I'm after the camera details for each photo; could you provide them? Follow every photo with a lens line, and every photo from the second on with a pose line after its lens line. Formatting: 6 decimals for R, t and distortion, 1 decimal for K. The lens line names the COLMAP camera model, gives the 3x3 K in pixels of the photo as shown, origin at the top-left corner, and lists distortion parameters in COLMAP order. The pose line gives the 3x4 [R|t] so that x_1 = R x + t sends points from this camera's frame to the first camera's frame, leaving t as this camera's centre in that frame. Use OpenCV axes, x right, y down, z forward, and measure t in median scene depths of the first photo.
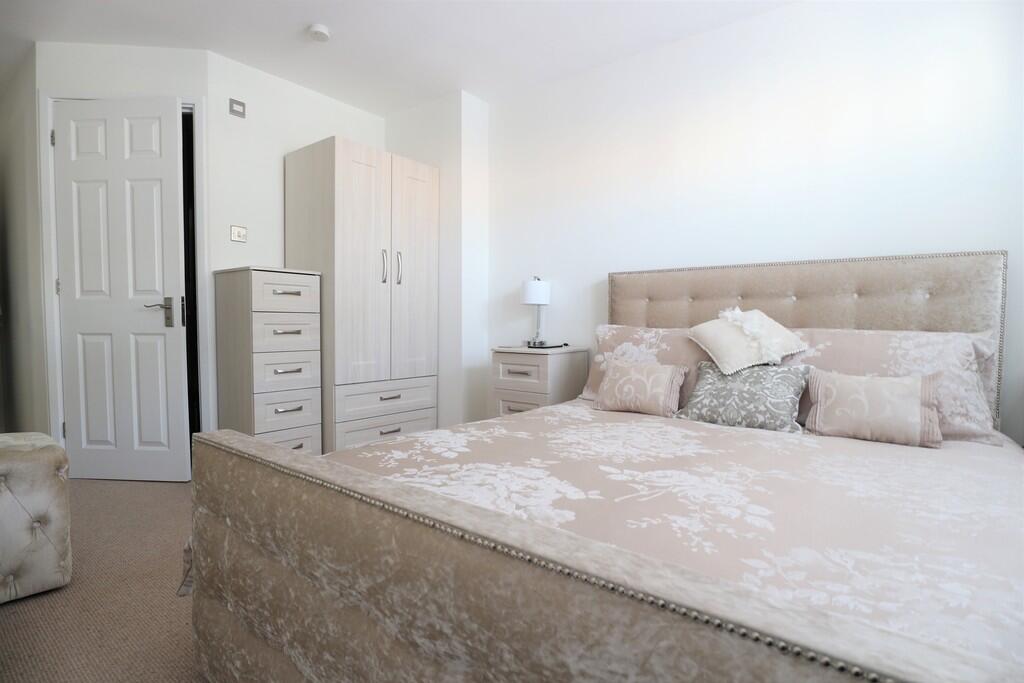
lens RADIAL K [[527.2, 0, 511.3], [0, 527.2, 347.6], [0, 0, 1]] dist [-0.004932, 0.000407]
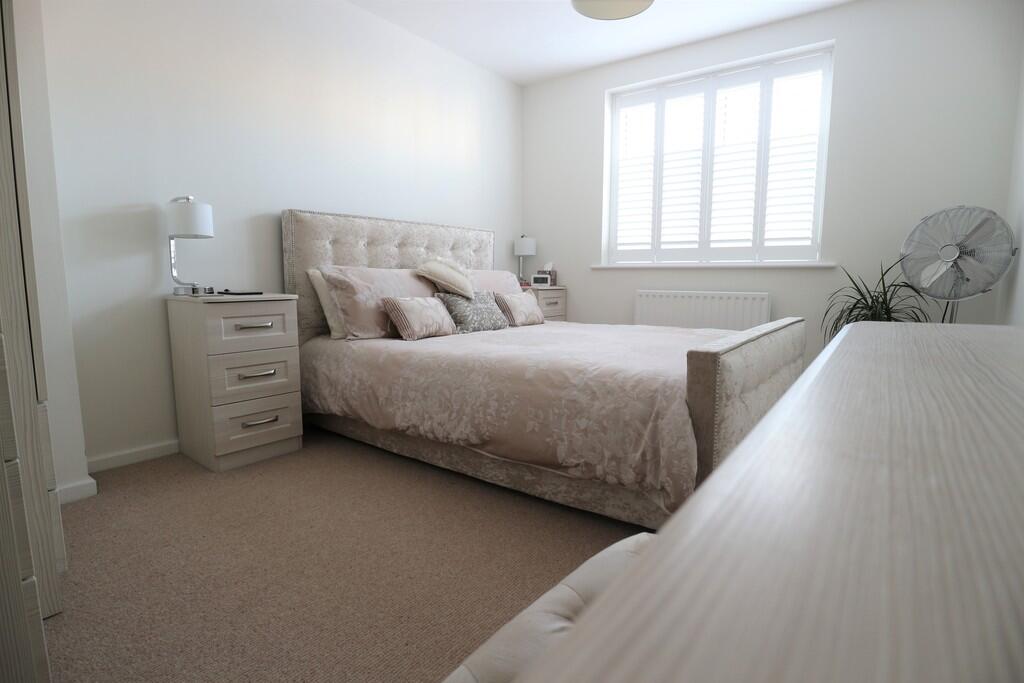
lens RADIAL K [[527.2, 0, 515.5], [0, 527.2, 339.7], [0, 0, 1]] dist [-0.004932, 0.000407]
pose [[-0.007154, -0.143415, 0.989637, -1.007980], [0.031602, 0.989135, 0.143570, -0.045148], [-0.999475, 0.032302, -0.002544, 0.792837]]
